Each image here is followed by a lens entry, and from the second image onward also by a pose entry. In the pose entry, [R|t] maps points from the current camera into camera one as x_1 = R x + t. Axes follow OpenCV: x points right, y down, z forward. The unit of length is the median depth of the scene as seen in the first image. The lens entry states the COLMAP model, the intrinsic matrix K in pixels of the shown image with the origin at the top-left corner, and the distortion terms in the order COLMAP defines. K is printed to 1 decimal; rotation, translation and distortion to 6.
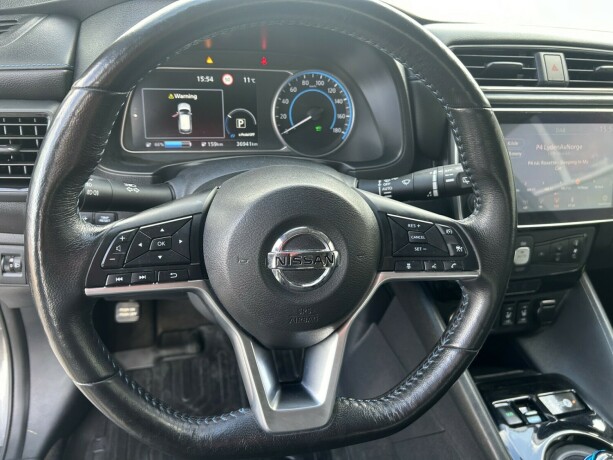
lens RADIAL K [[475.0, 0, 294.7], [0, 475.0, 221.9], [0, 0, 1]] dist [0.052919, -0.063099]
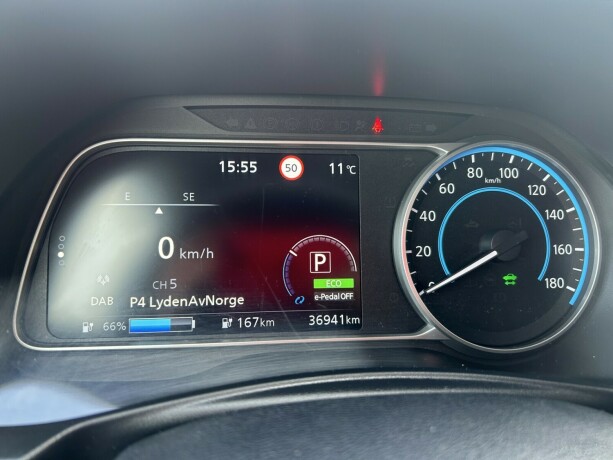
lens RADIAL K [[475.0, 0, 302.4], [0, 475.0, 231.0], [0, 0, 1]] dist [0.052919, -0.063099]
pose [[0.992964, -0.010401, -0.117961, -0.079135], [-0.017372, 0.972563, -0.231989, -0.141985], [0.117138, 0.232406, 0.965539, 0.589175]]
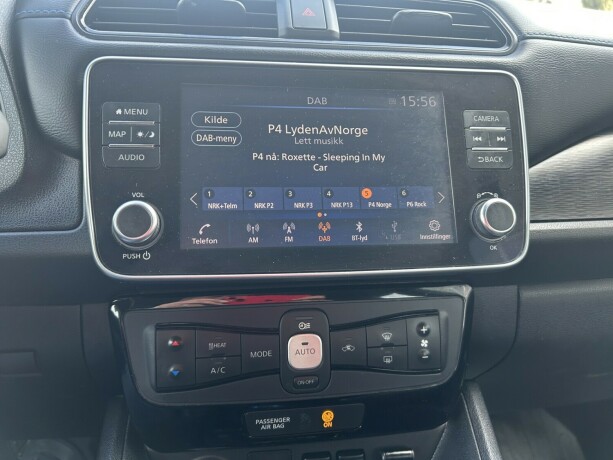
lens RADIAL K [[475.0, 0, 302.9], [0, 475.0, 227.8], [0, 0, 1]] dist [0.052919, -0.063099]
pose [[0.994490, -0.041924, -0.096078, 0.563674], [0.010405, 0.951497, -0.307482, 0.109339], [0.104309, 0.304788, 0.946691, 0.509908]]
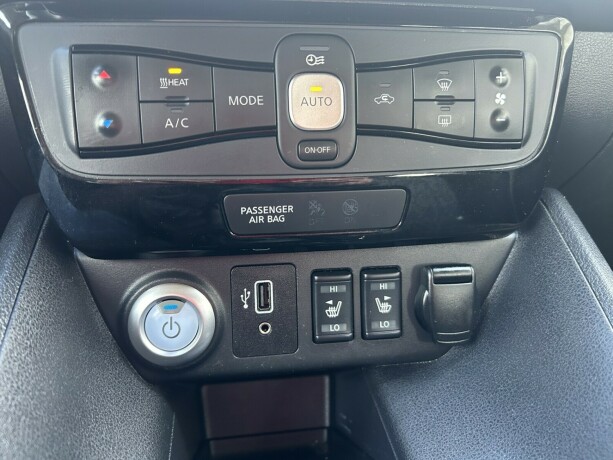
lens RADIAL K [[475.0, 0, 307.4], [0, 475.0, 230.4], [0, 0, 1]] dist [0.052919, -0.063099]
pose [[0.995486, -0.033581, -0.088765, 0.528578], [0.017456, 0.984136, -0.176553, 0.228844], [0.093285, 0.174206, 0.980281, 0.748857]]
